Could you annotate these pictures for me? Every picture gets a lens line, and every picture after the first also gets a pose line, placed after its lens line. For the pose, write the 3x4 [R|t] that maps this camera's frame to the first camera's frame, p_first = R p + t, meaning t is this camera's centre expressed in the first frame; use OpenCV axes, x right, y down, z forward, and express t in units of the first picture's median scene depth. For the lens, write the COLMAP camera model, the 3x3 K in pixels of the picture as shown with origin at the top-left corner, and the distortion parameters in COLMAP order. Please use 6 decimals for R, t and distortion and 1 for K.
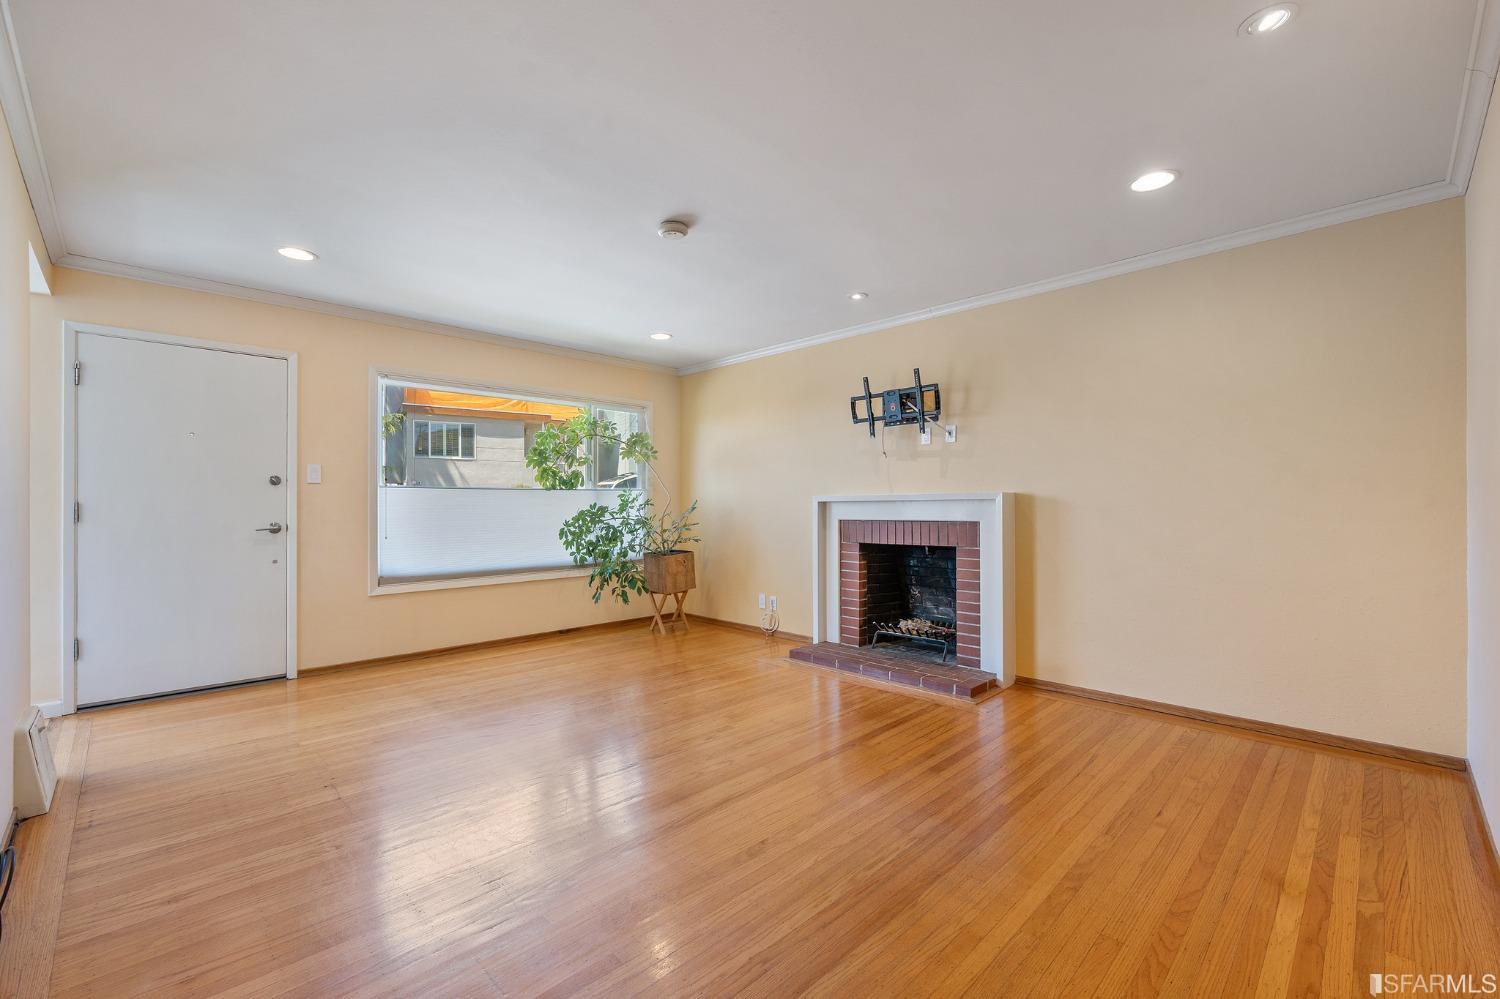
lens RADIAL K [[629.0, 0, 752.1], [0, 629.0, 503.8], [0, 0, 1]] dist [-0.001392, -0.000037]
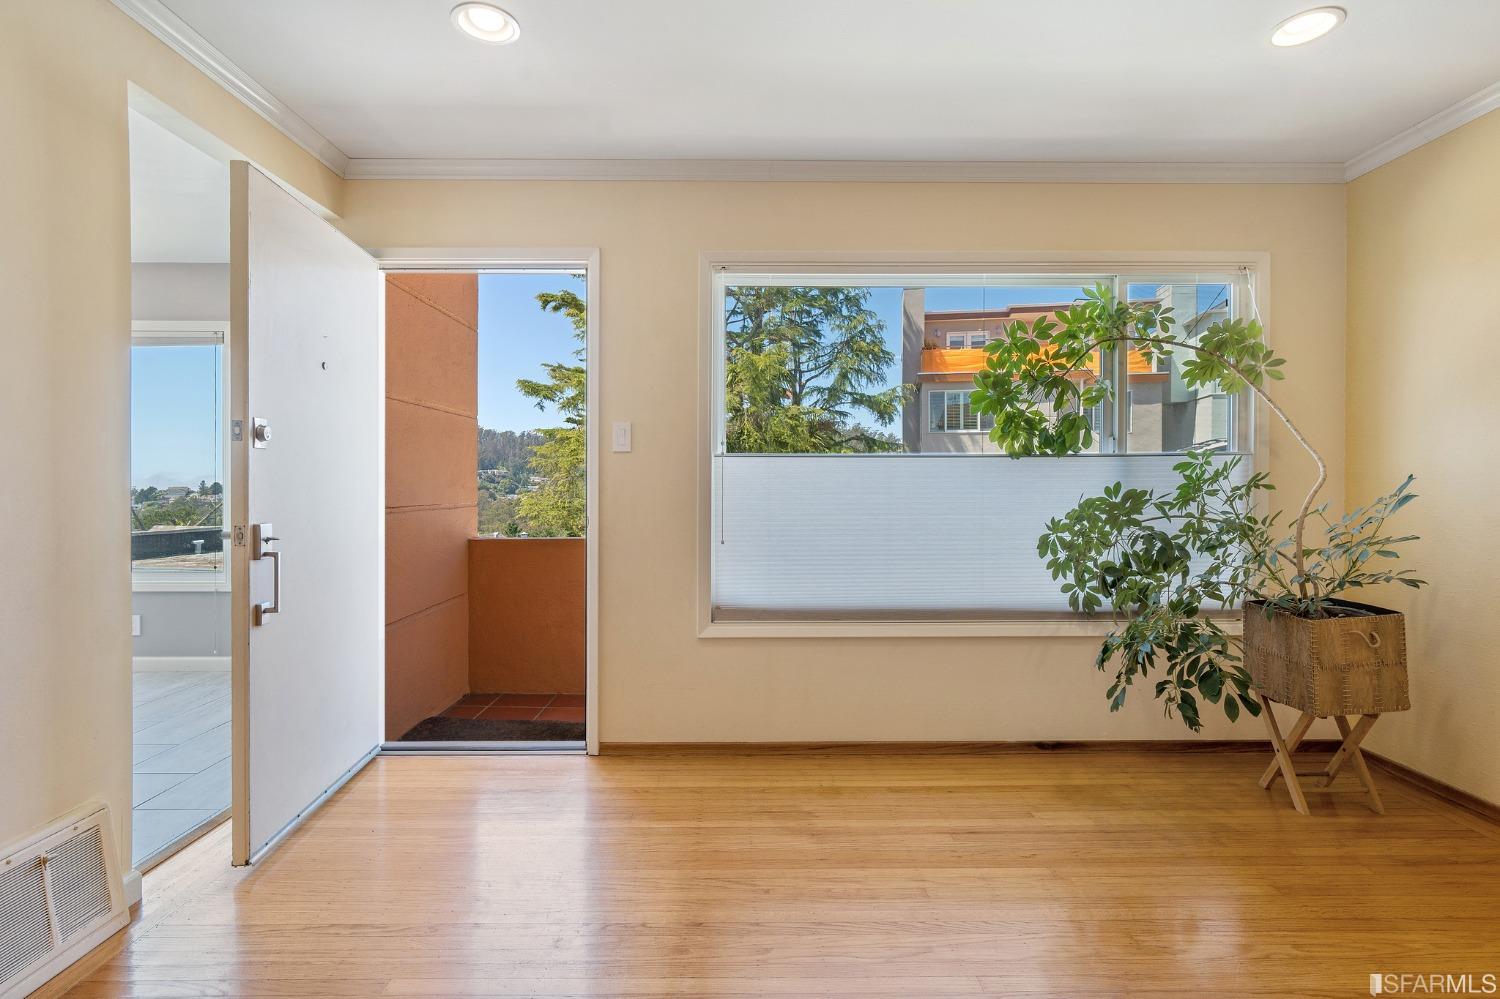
lens RADIAL K [[714.2, 0, 747.1], [0, 714.2, 492.6], [0, 0, 1]] dist [-0.001791, -0.000986]
pose [[0.716717, 0.007485, -0.697324, -0.079452], [-0.000652, 0.999949, 0.010063, 0.000631], [0.697364, -0.006757, 0.716686, 0.433185]]
